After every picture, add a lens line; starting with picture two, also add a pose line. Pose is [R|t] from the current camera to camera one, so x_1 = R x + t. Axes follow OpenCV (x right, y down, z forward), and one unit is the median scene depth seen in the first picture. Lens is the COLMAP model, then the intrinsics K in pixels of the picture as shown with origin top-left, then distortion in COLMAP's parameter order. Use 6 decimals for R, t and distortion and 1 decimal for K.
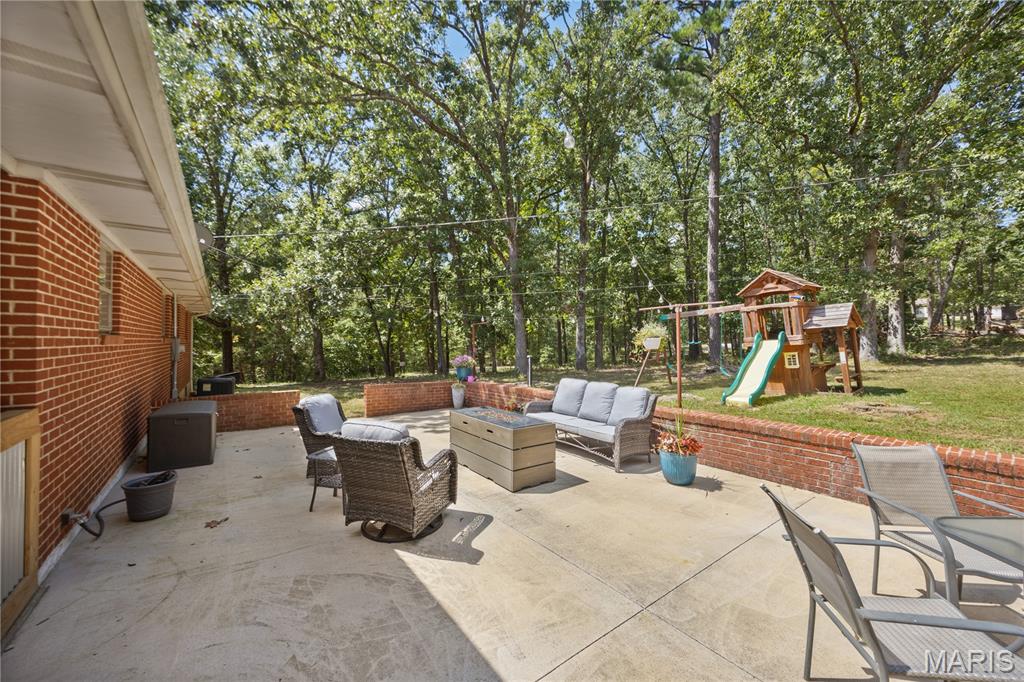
lens RADIAL K [[396.5, 0, 512.0], [0, 396.5, 341.0], [0, 0, 1]] dist [0.002656, 0.000319]
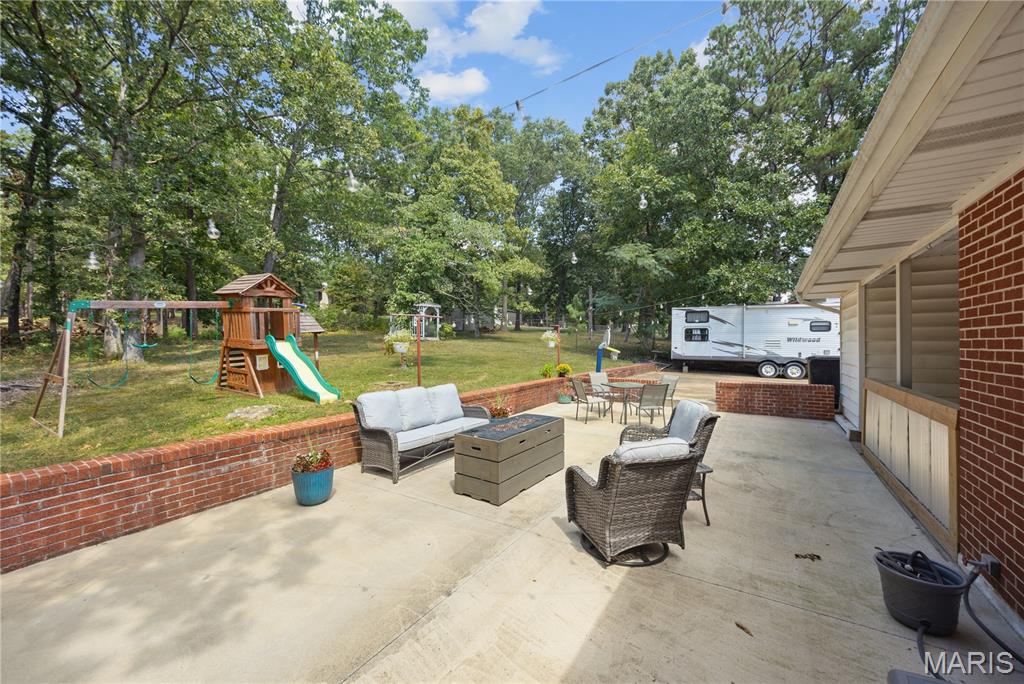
lens RADIAL K [[396.5, 0, 512.0], [0, 396.5, 342.0], [0, 0, 1]] dist [0.002656, 0.000319]
pose [[-0.358603, -0.001767, 0.933489, -0.431422], [-0.004663, 0.999989, 0.000102, -0.004578], [-0.933479, -0.004316, -0.358607, 0.627271]]
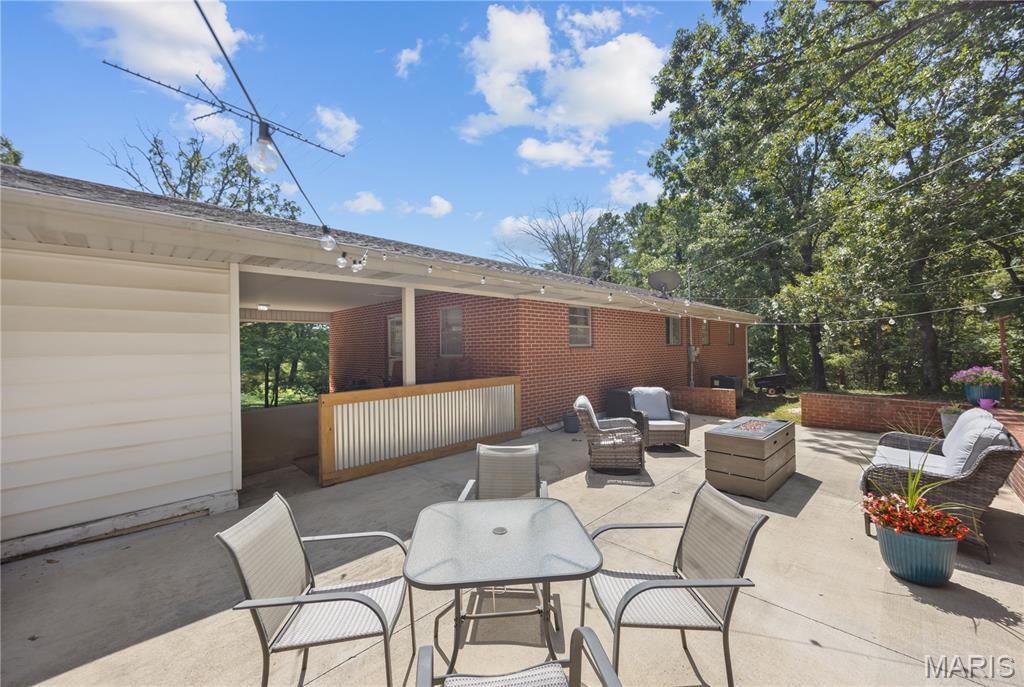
lens RADIAL K [[397.9, 0, 512.0], [0, 397.9, 343.5], [0, 0, 1]] dist [0.000788, 0.000027]
pose [[0.160181, -0.016011, -0.986958, 0.389837], [0.011344, 0.999832, -0.014378, -0.001798], [0.987022, -0.008893, 0.160336, 0.116650]]
